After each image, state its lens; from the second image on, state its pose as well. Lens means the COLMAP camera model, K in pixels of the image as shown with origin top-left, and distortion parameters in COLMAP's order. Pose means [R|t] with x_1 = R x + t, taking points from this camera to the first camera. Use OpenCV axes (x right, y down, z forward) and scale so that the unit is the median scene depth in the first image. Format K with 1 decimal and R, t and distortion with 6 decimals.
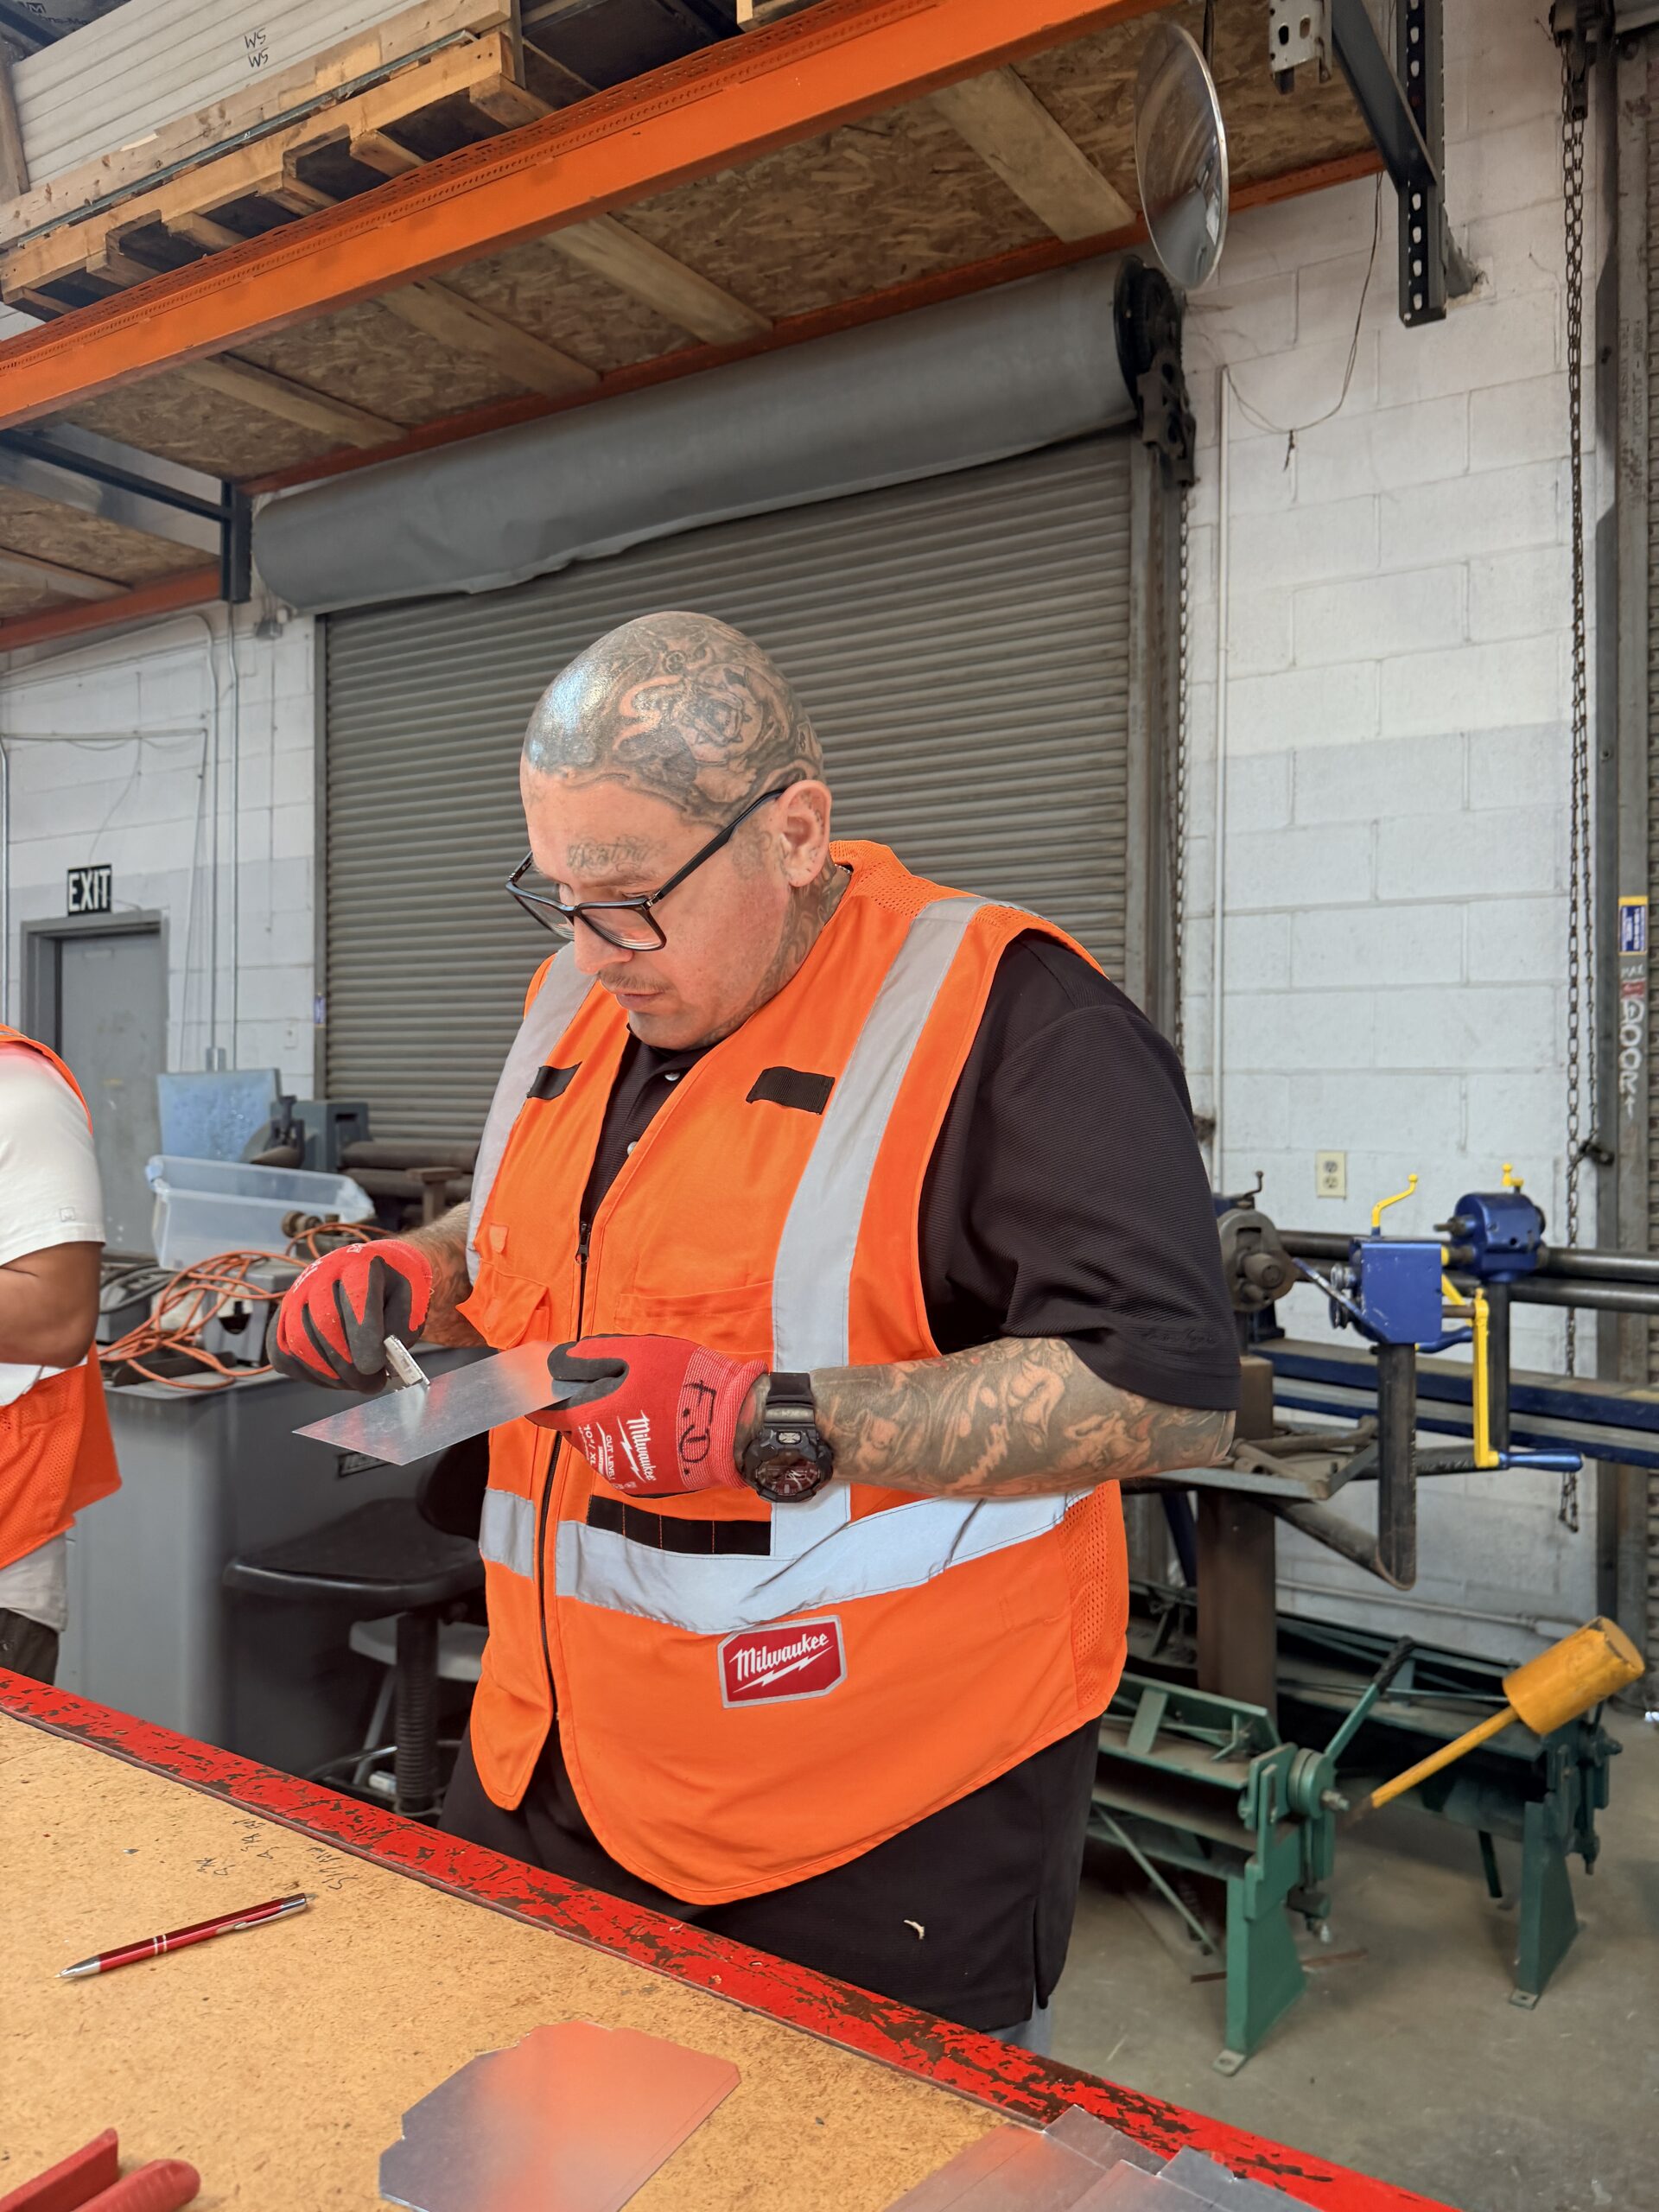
lens RADIAL K [[1572.0, 0, 806.8], [0, 1572.0, 1076.3], [0, 0, 1]] dist [0.010113, -0.014526]
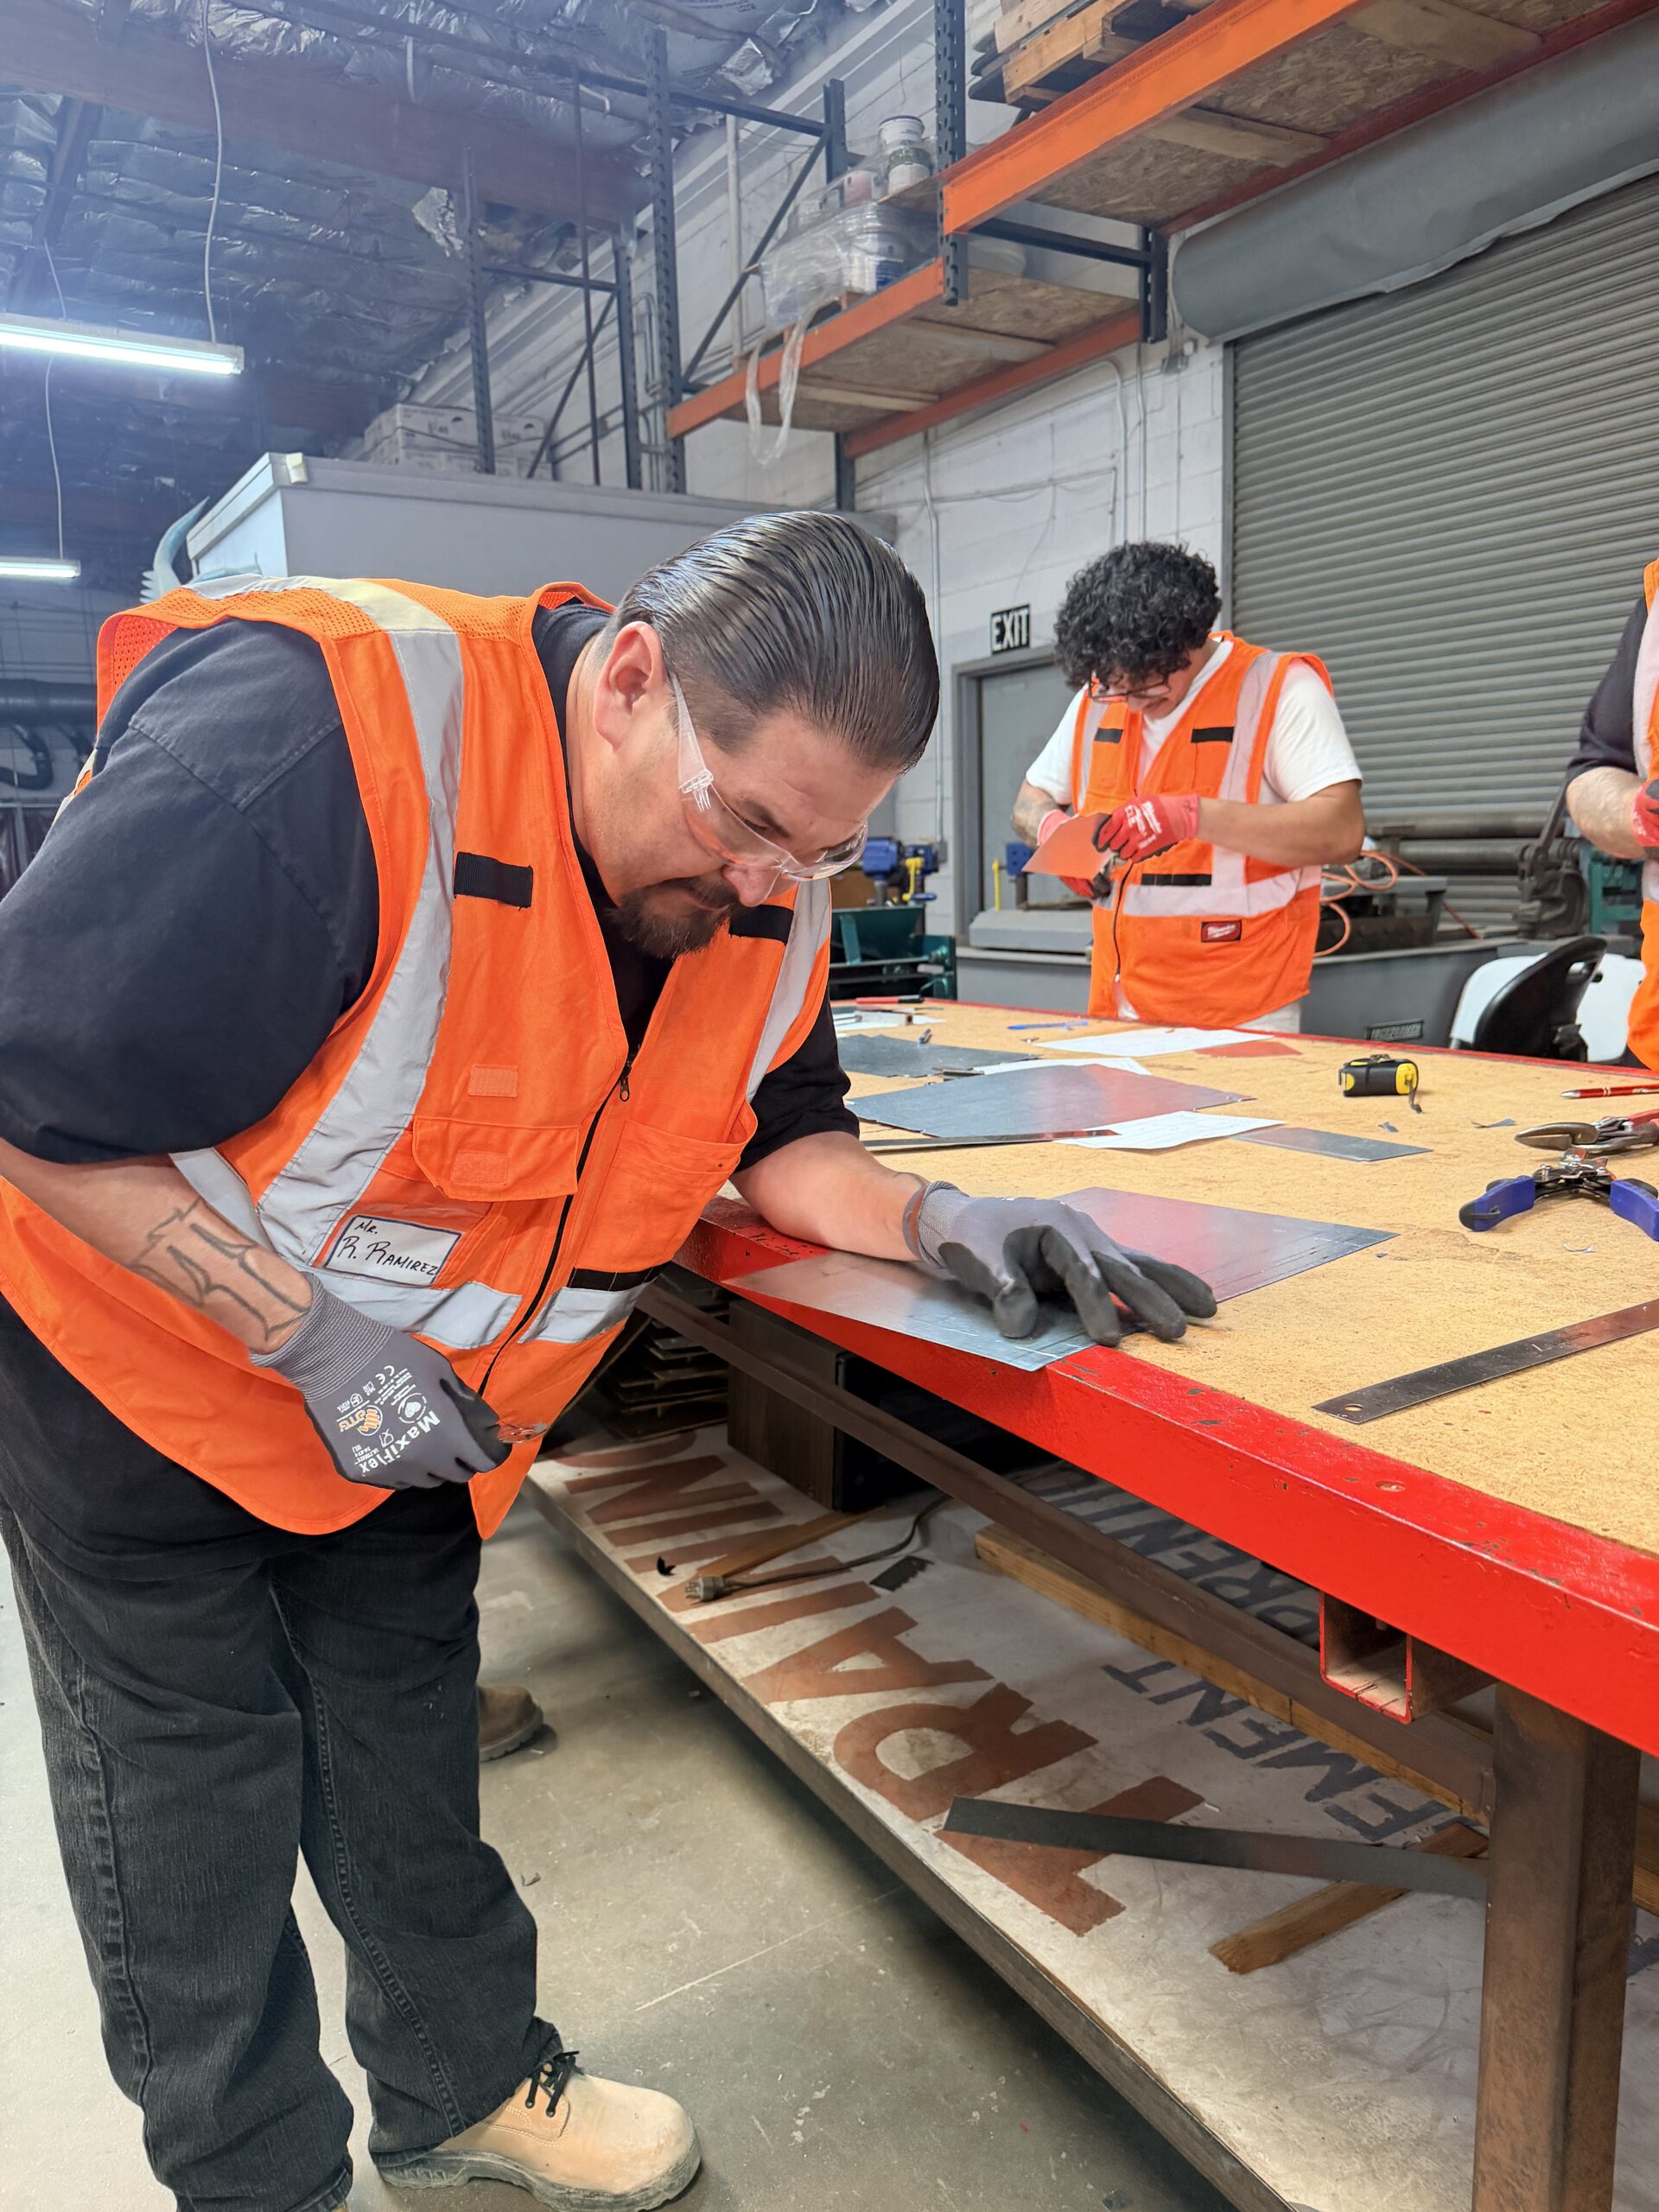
lens RADIAL K [[1572.0, 0, 849.4], [0, 1572.0, 1117.6], [0, 0, 1]] dist [0.010113, -0.014526]
pose [[0.906727, 0.028240, -0.420771, -0.075453], [0.048006, 0.984358, 0.169514, 0.041961], [0.418976, -0.173903, 0.891188, -0.186269]]
